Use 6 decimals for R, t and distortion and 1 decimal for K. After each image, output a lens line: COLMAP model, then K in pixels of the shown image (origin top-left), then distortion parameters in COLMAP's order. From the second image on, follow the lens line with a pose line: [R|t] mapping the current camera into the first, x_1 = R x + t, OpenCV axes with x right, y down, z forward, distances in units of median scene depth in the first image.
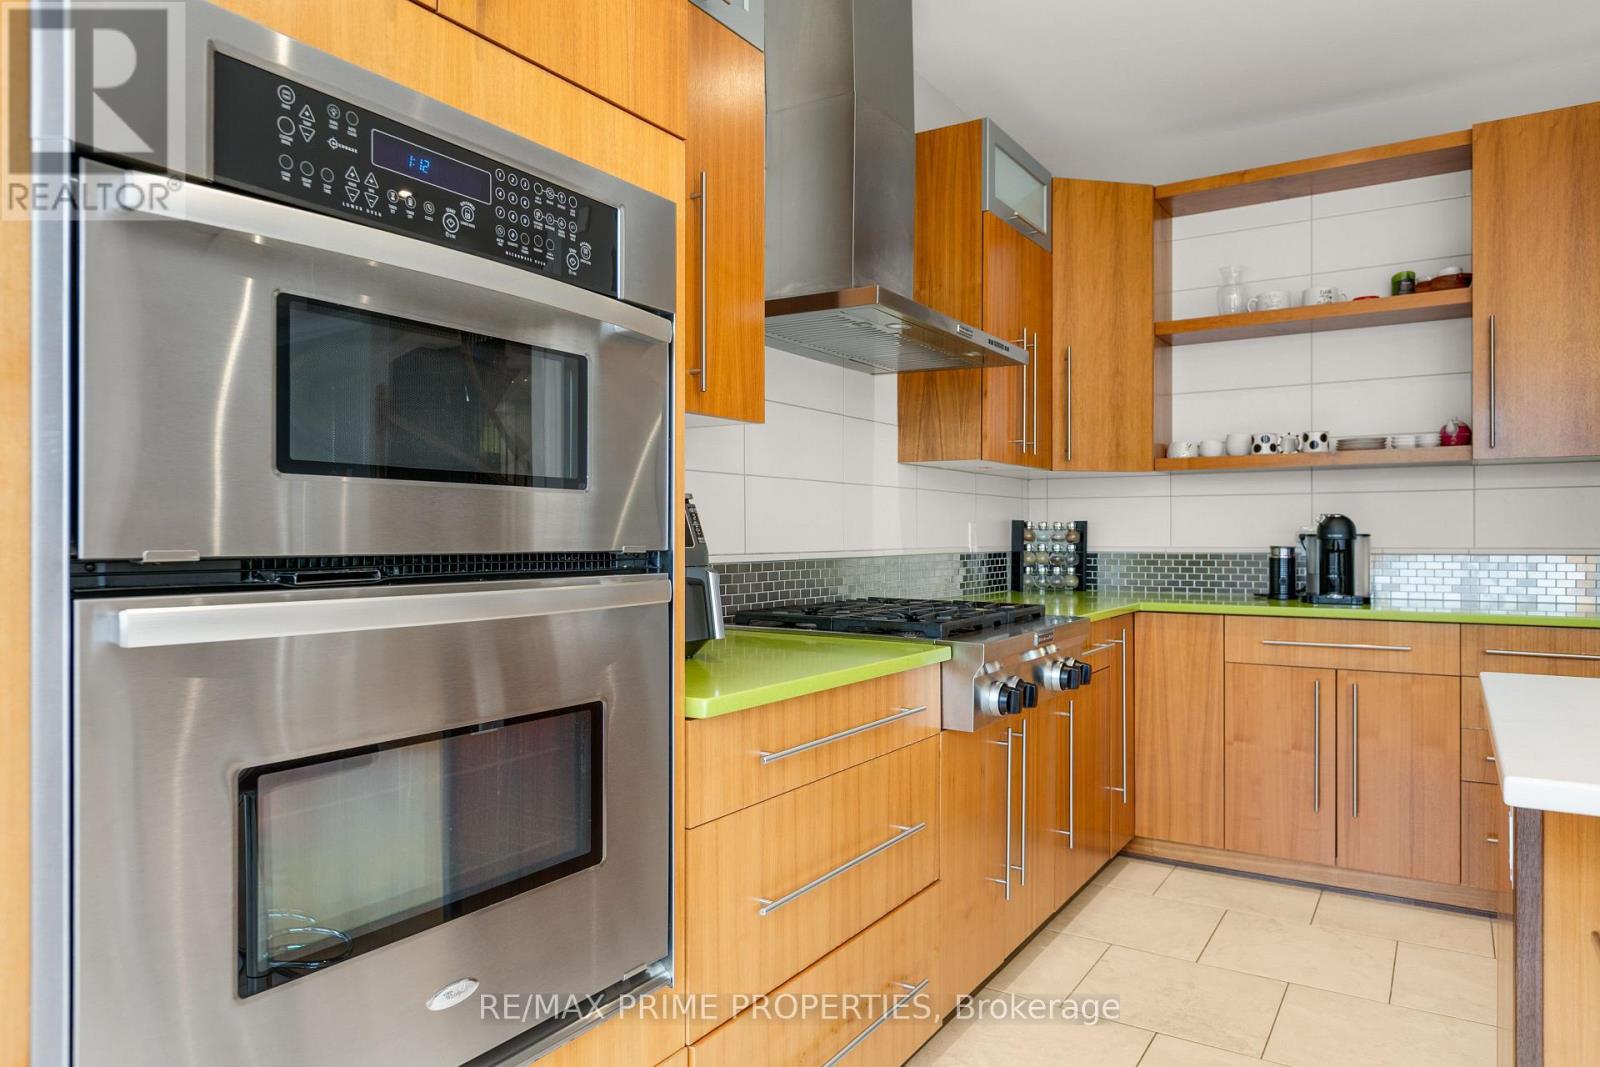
lens RADIAL K [[1019.1, 0, 800.0], [0, 1019.1, 533.5], [0, 0, 1]] dist [-0.000270, -0.002130]
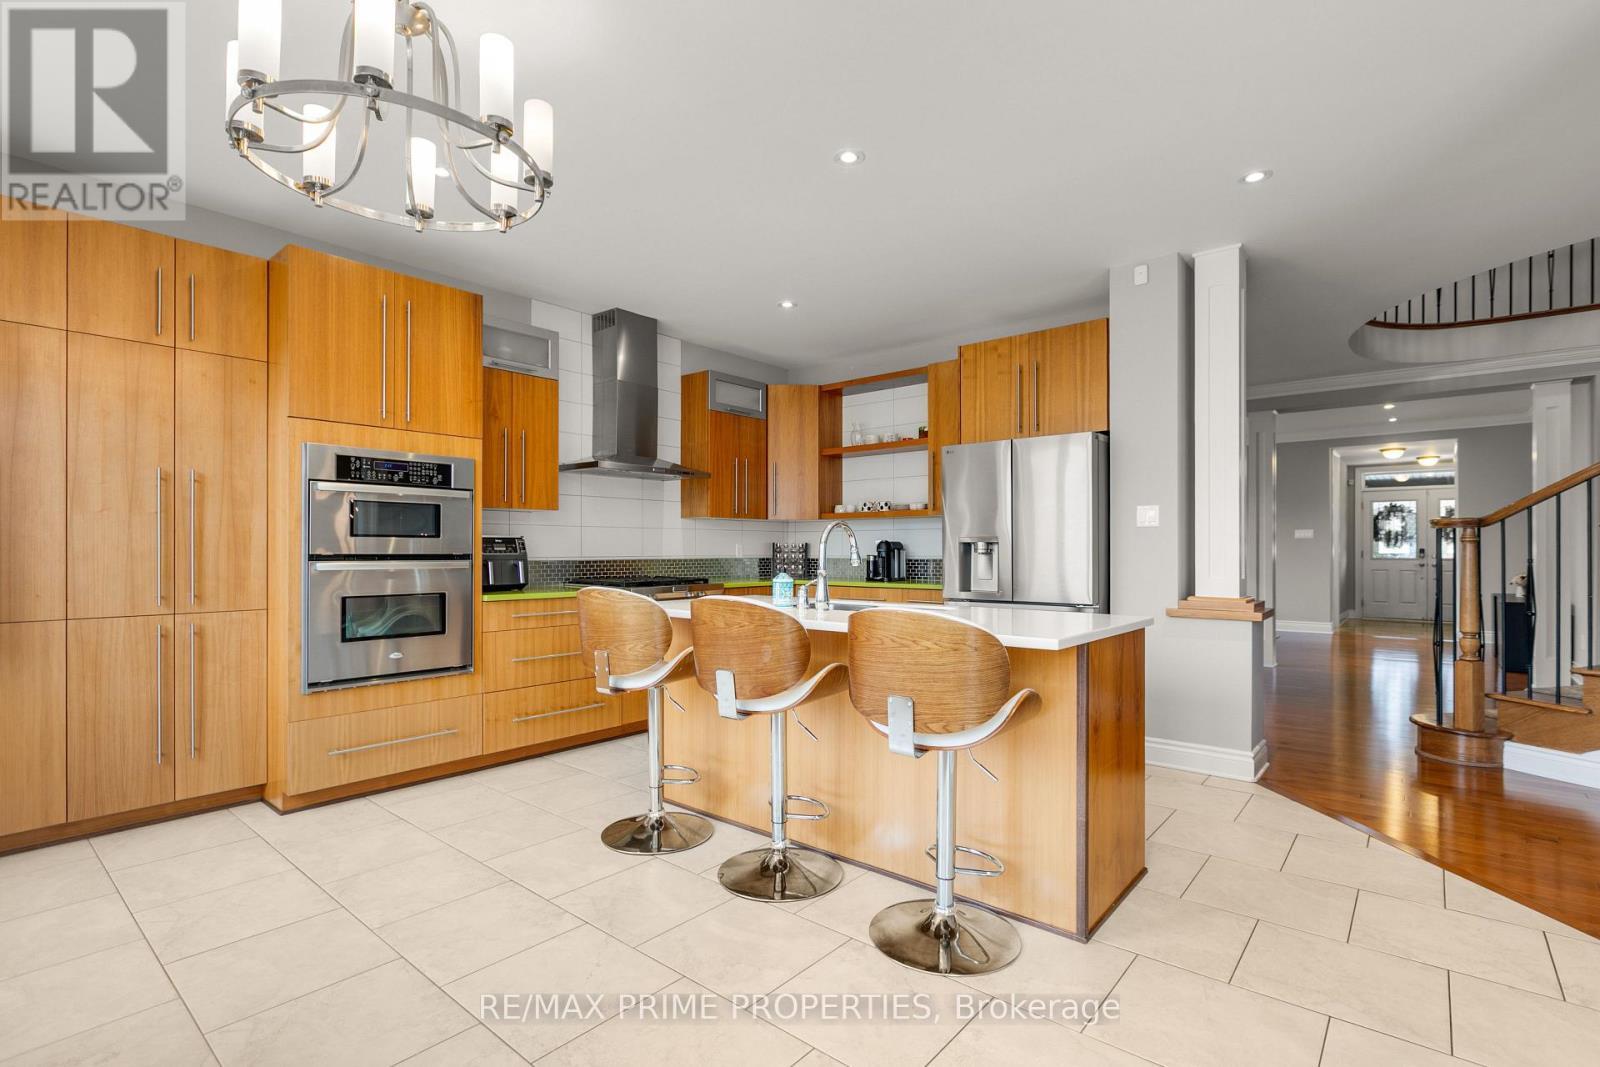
lens RADIAL K [[750.2, 0, 799.5], [0, 750.2, 542.9], [0, 0, 1]] dist [-0.001227, 0.000121]
pose [[0.990575, -0.000512, -0.136972, 0.549337], [-0.000503, 0.999973, -0.007380, -0.001208], [0.136972, 0.007379, 0.990547, -0.589656]]
